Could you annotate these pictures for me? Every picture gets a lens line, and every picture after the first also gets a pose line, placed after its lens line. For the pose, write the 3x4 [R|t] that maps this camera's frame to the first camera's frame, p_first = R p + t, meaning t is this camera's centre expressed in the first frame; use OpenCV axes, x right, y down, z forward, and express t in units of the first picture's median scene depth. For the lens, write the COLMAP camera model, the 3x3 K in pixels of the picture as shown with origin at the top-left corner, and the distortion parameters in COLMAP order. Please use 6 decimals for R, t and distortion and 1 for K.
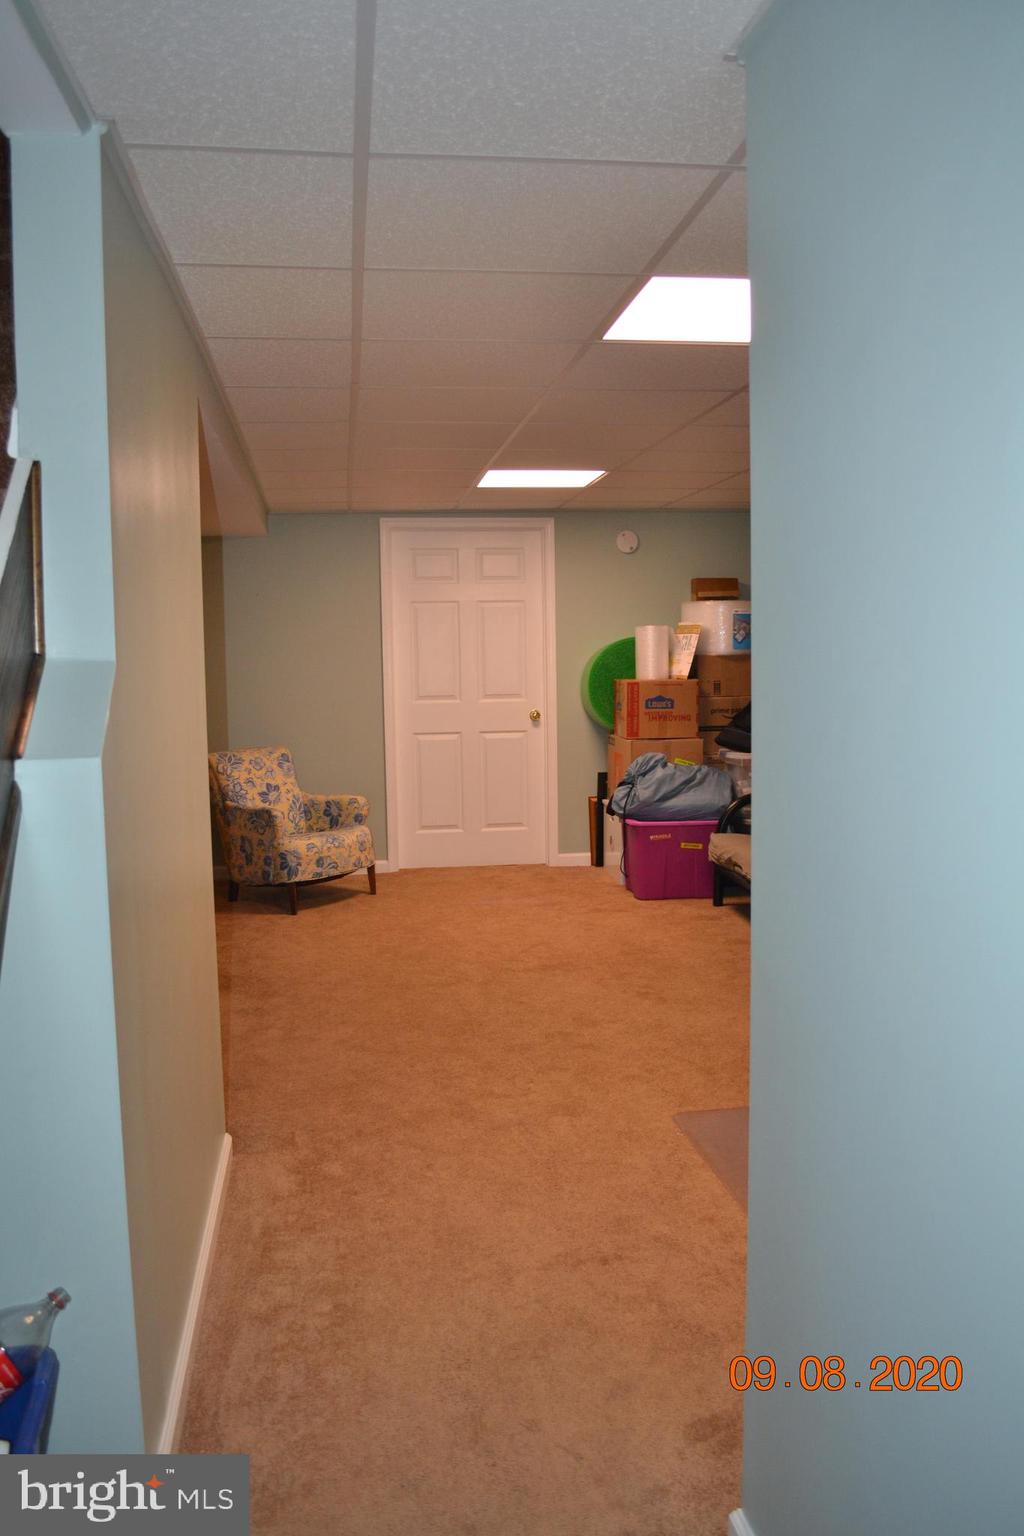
lens RADIAL K [[1223.0, 0, 524.9], [0, 1223.0, 753.8], [0, 0, 1]] dist [-0.085019, 0.010751]
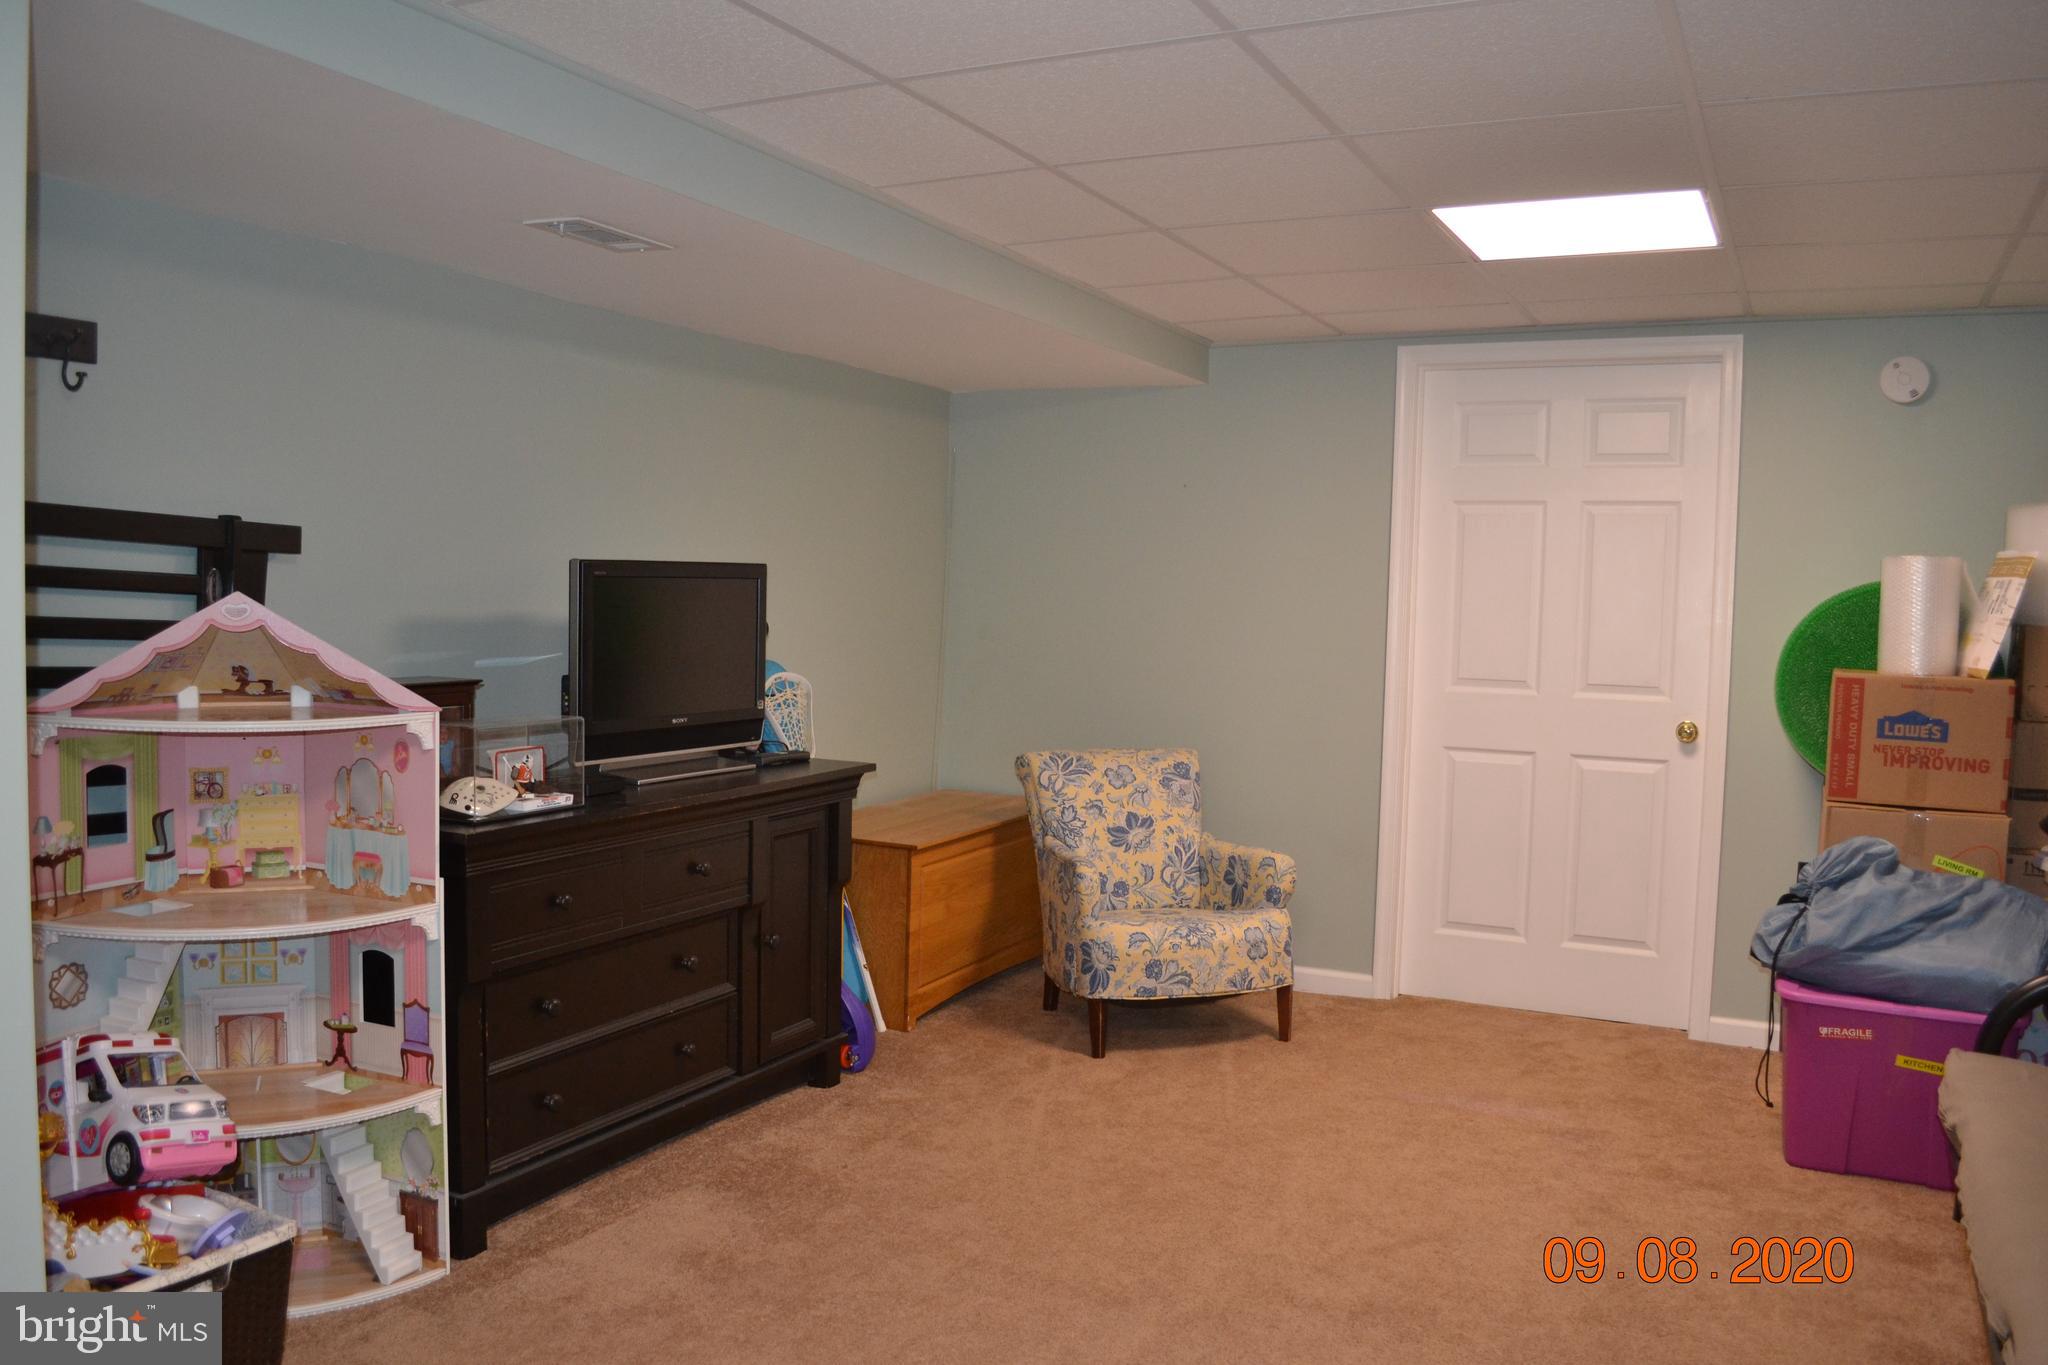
lens RADIAL K [[1630.7, 0, 1026.2], [0, 1630.7, 693.3], [0, 0, 1]] dist [-0.085019, 0.010751]
pose [[0.824235, 0.069770, -0.561933, 0.173199], [-0.084717, 0.996405, -0.000547, -0.026851], [0.559874, 0.048056, 0.827183, 0.344163]]
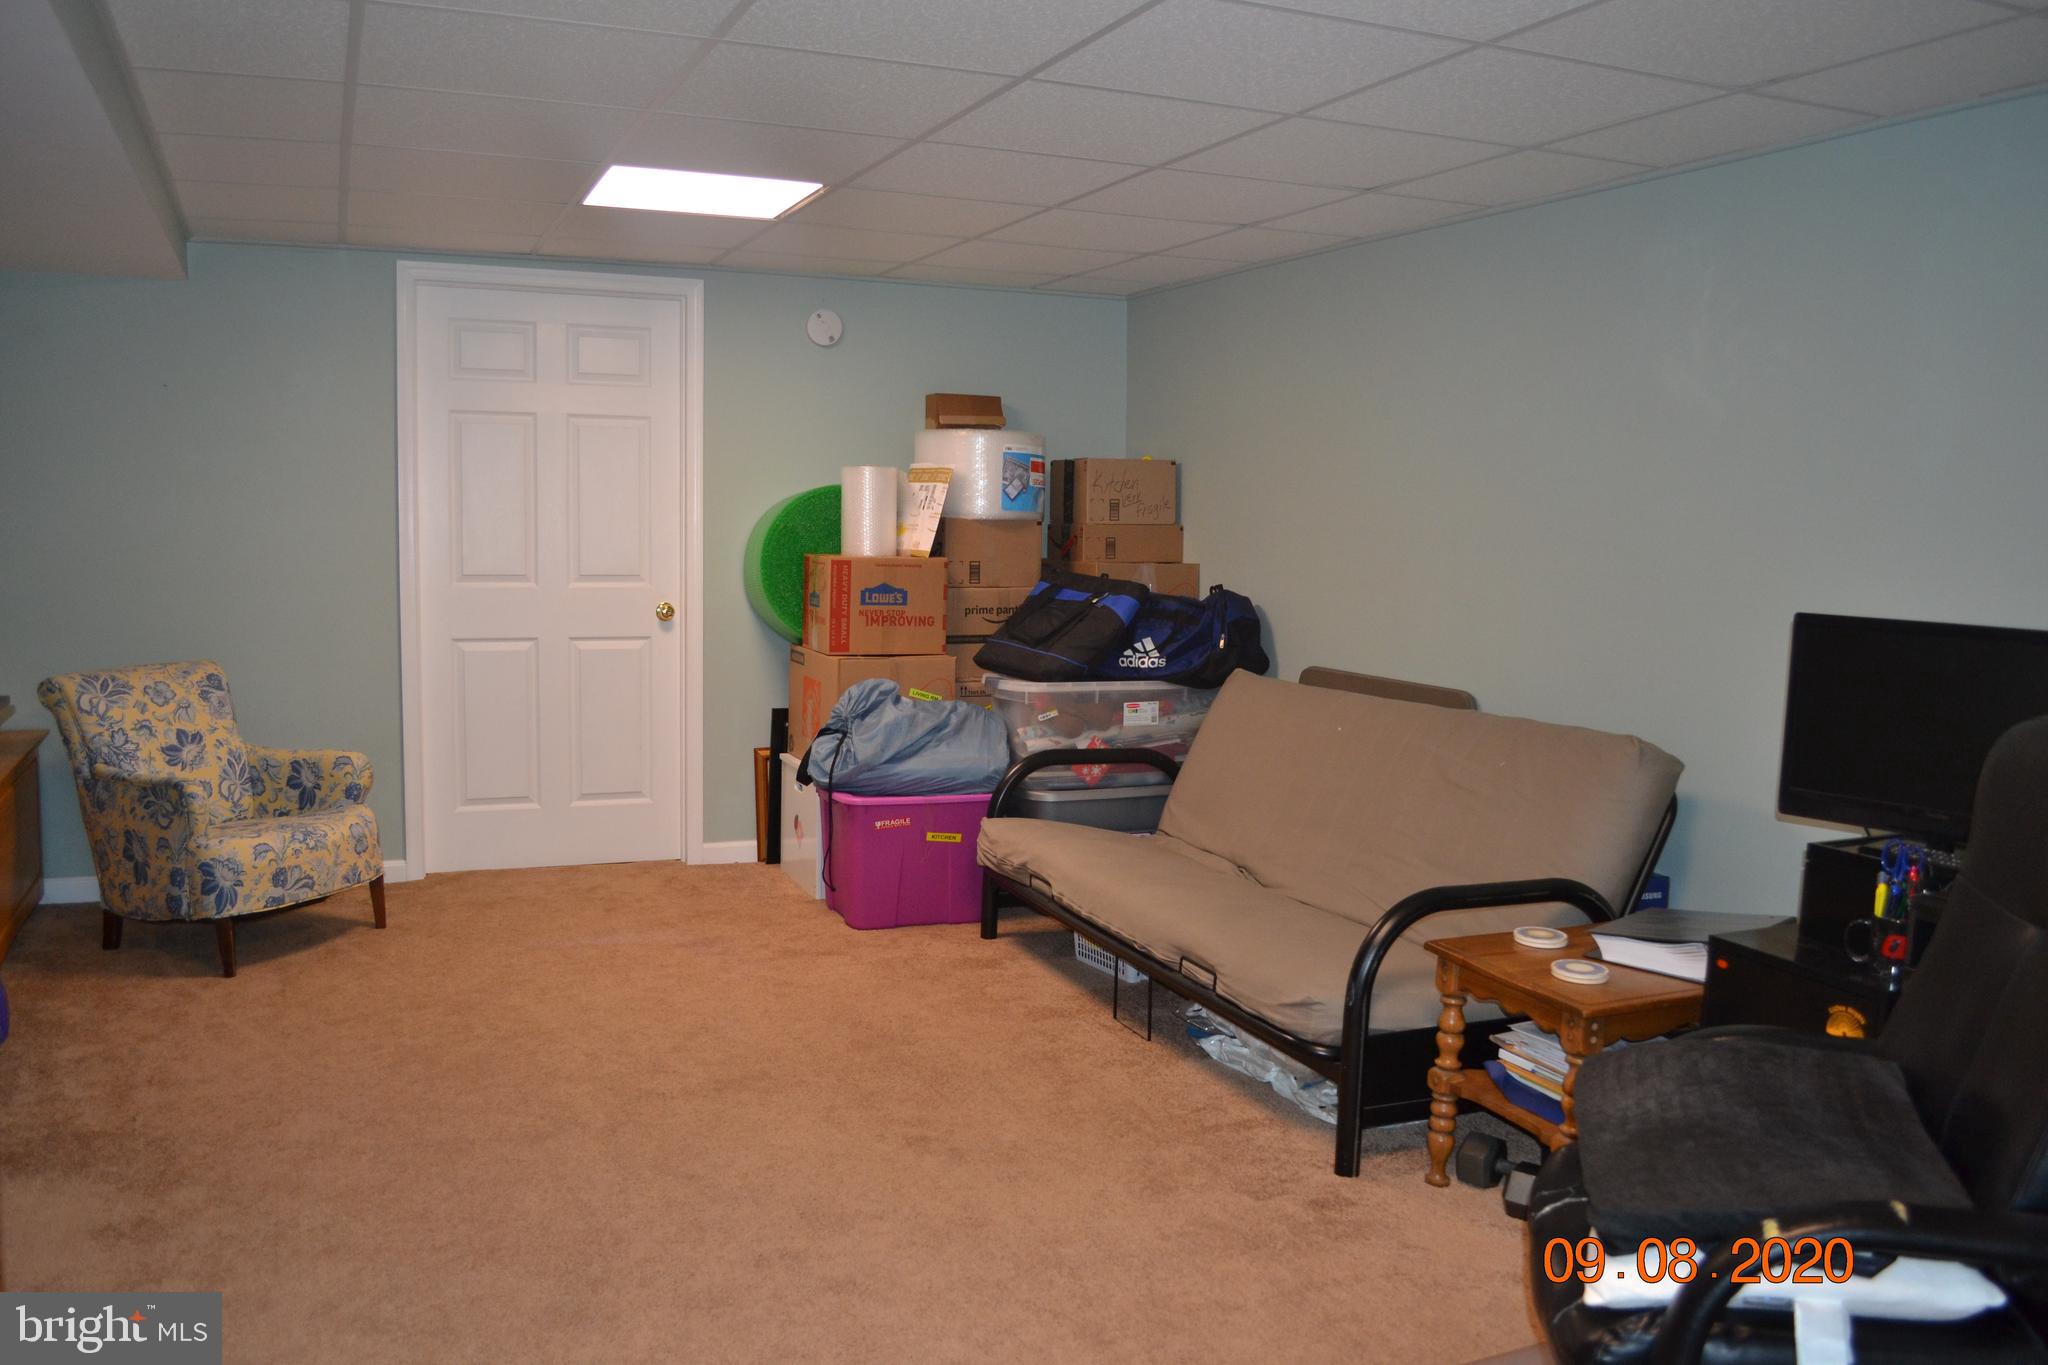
lens RADIAL K [[1630.7, 0, 1026.3], [0, 1630.7, 689.5], [0, 0, 1]] dist [-0.085019, 0.010751]
pose [[0.965074, 0.006699, 0.261890, -0.032269], [-0.012147, 0.999742, 0.019187, -0.012059], [-0.261694, -0.021698, 0.964907, 0.214667]]
